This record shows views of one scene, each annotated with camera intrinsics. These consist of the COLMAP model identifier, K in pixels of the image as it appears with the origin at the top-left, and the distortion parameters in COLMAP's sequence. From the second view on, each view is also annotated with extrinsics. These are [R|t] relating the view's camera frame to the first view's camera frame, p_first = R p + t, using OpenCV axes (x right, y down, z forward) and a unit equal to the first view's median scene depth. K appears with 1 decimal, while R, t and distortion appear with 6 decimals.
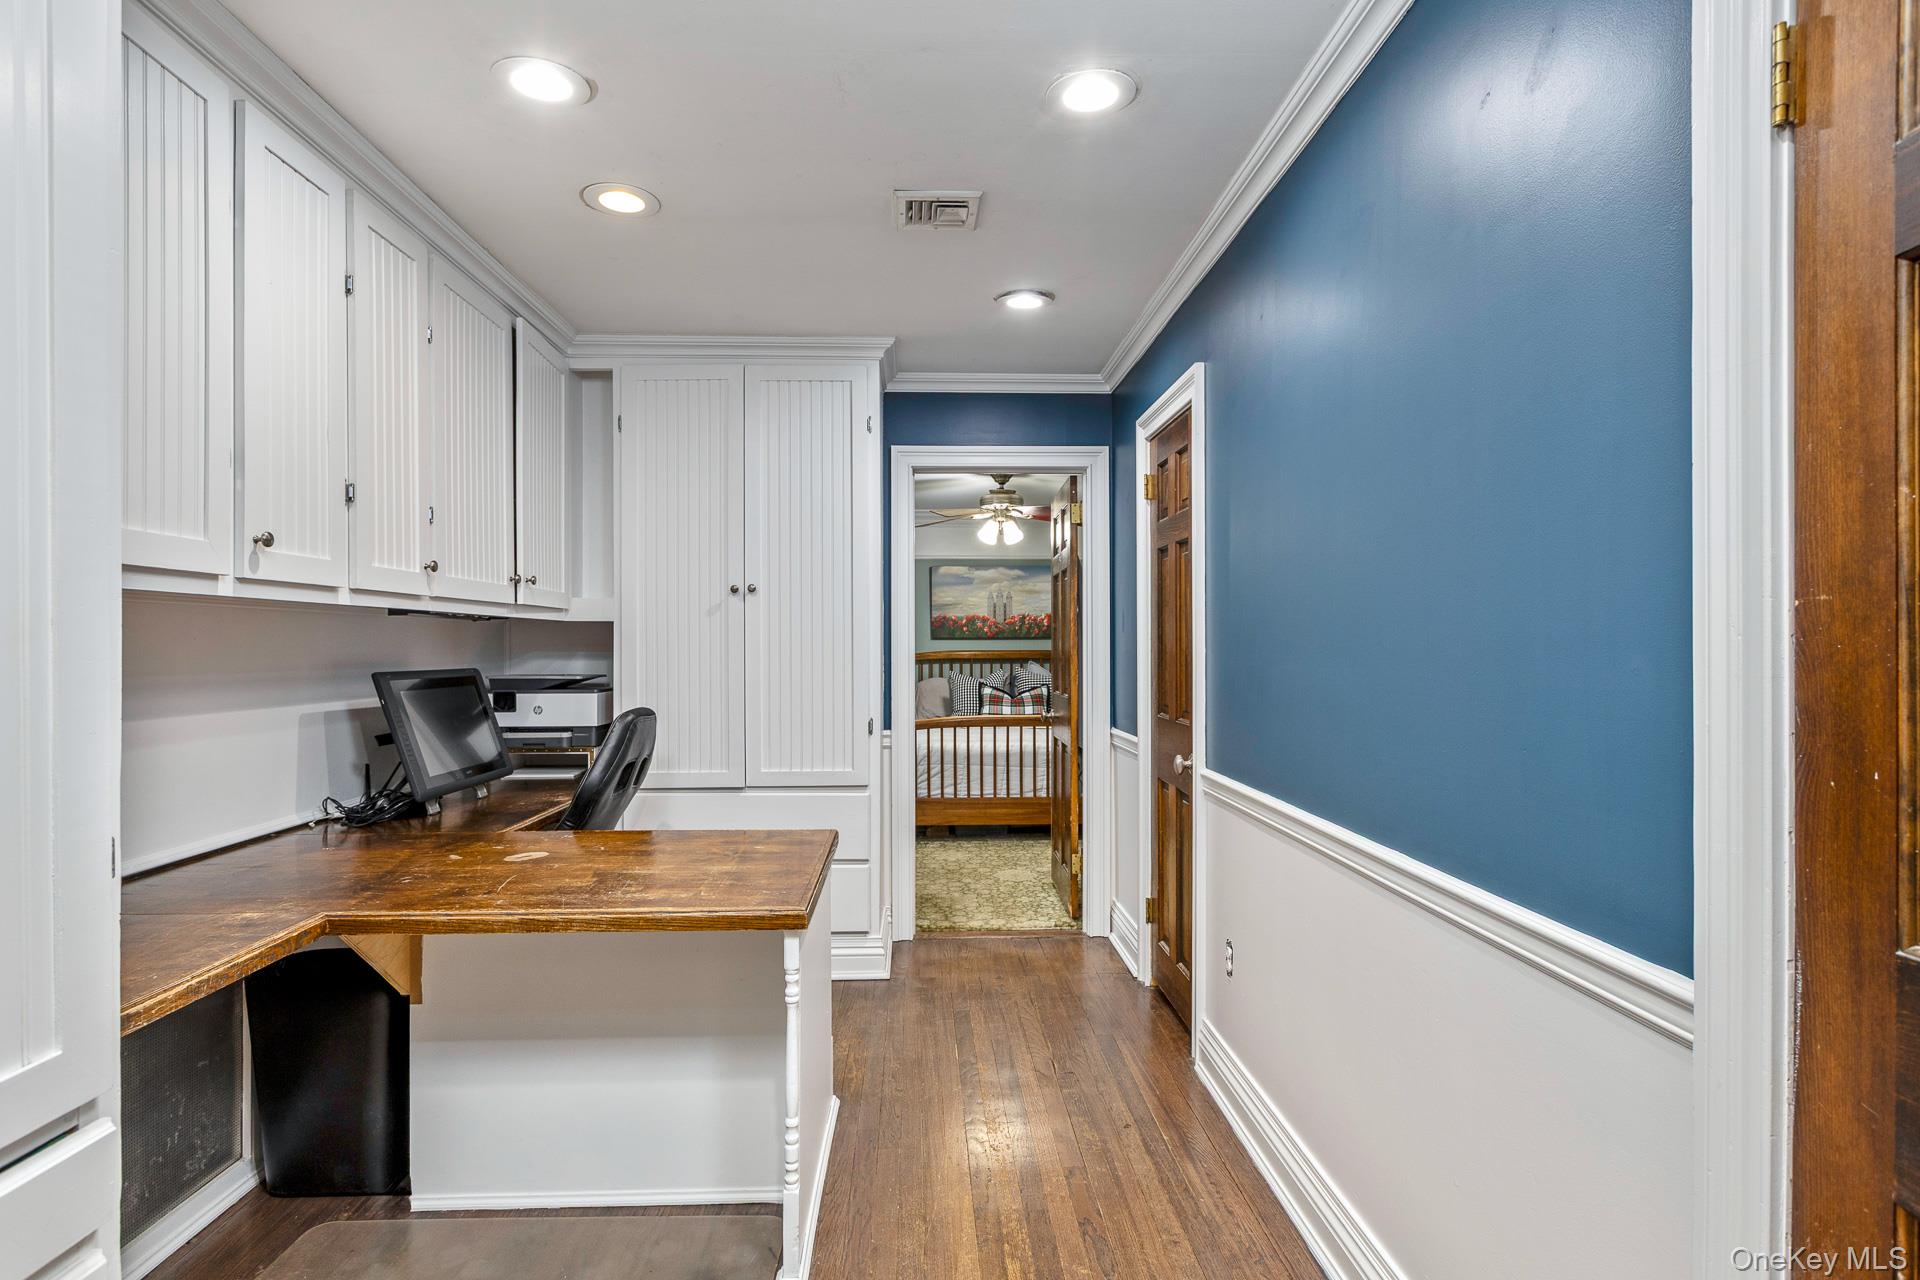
lens RADIAL K [[927.9, 0, 976.2], [0, 927.9, 639.5], [0, 0, 1]] dist [0.004446, 0.000300]
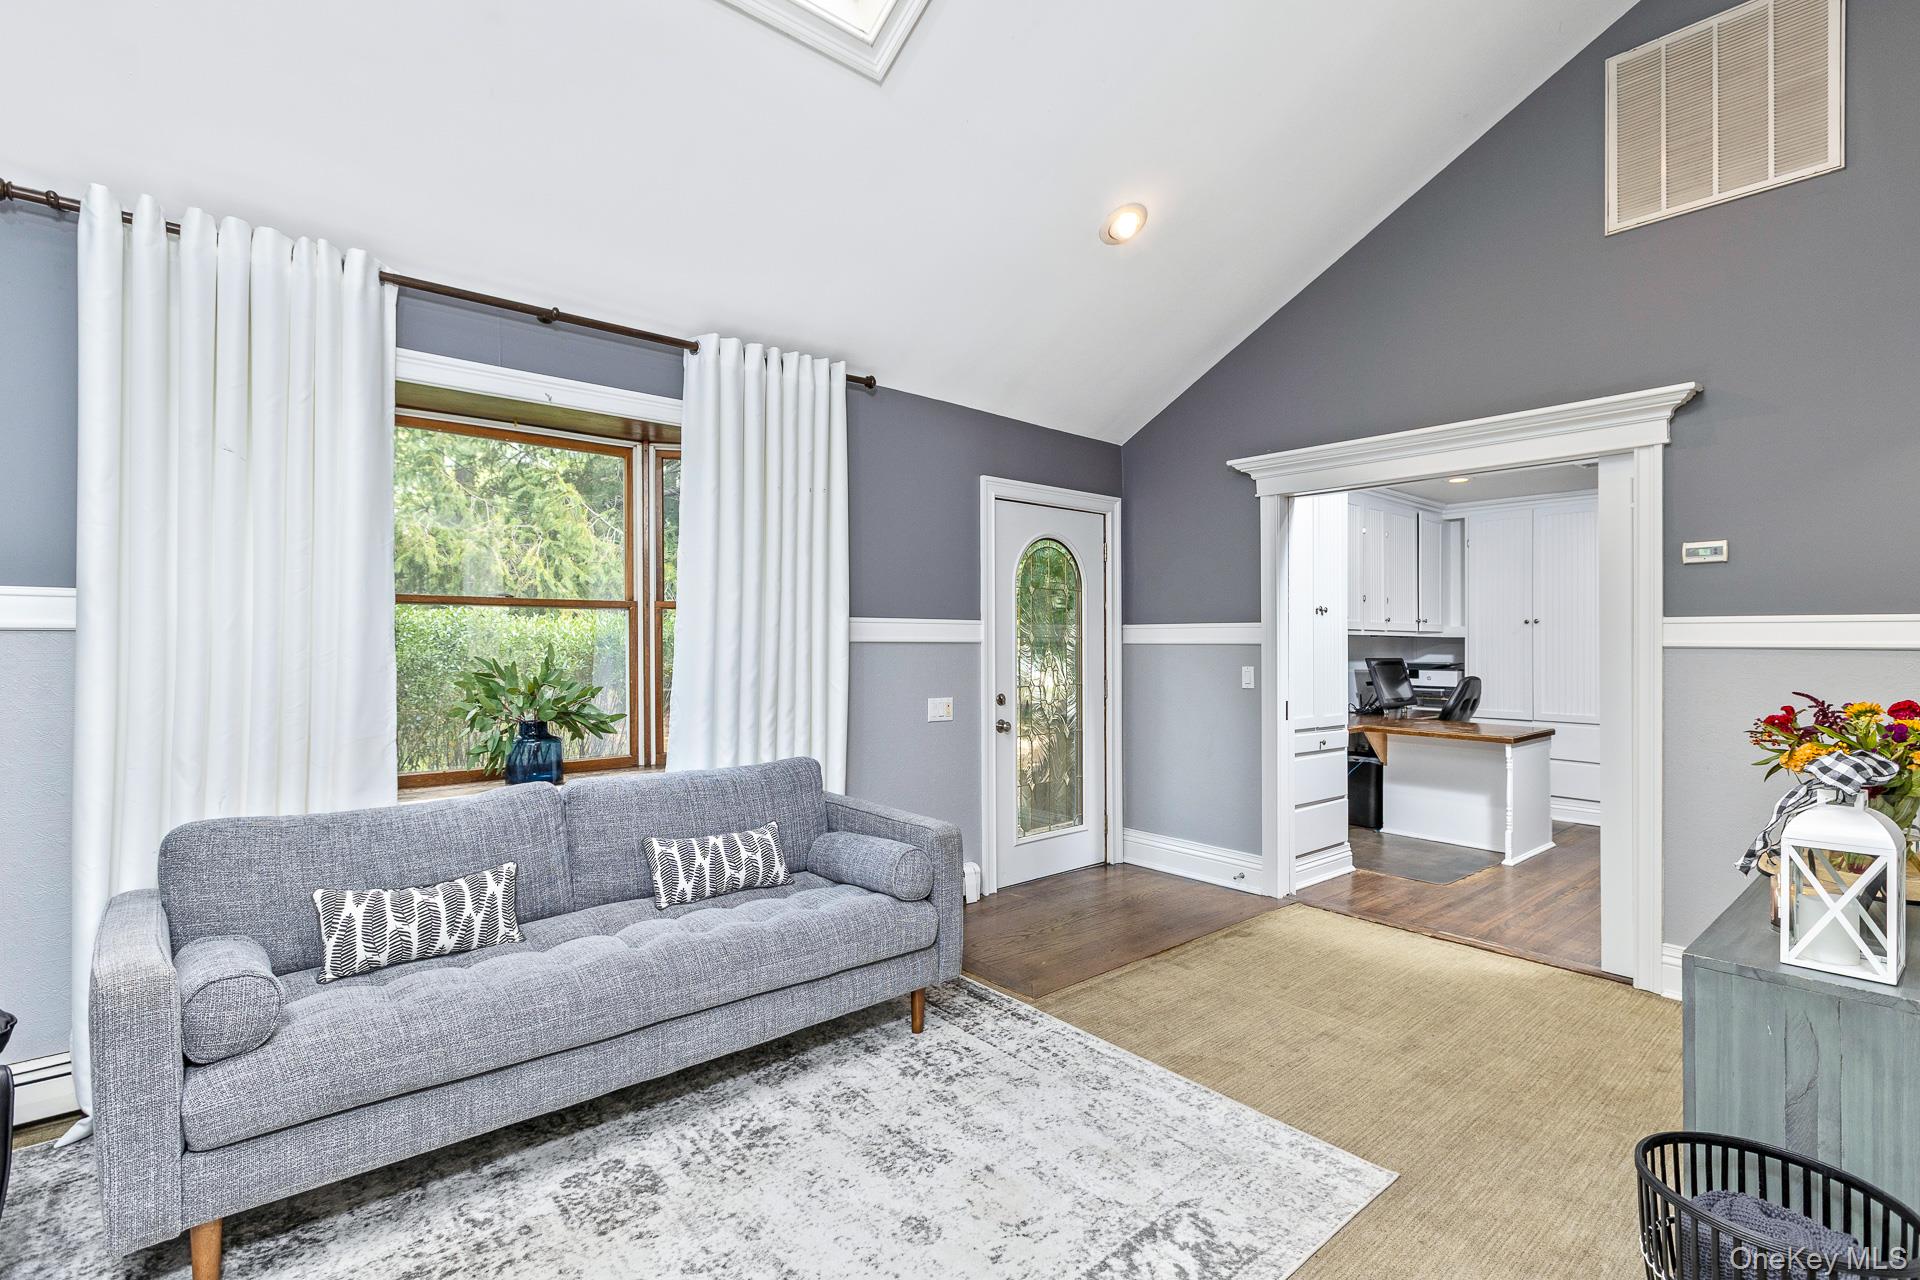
lens RADIAL K [[894.4, 0, 977.0], [0, 894.4, 633.9], [0, 0, 1]] dist [0.005601, 0.000361]
pose [[0.603417, -0.002464, -0.797422, 0.566555], [-0.003561, 0.999977, -0.005784, -0.011729], [0.797418, 0.006330, 0.603394, -1.118117]]
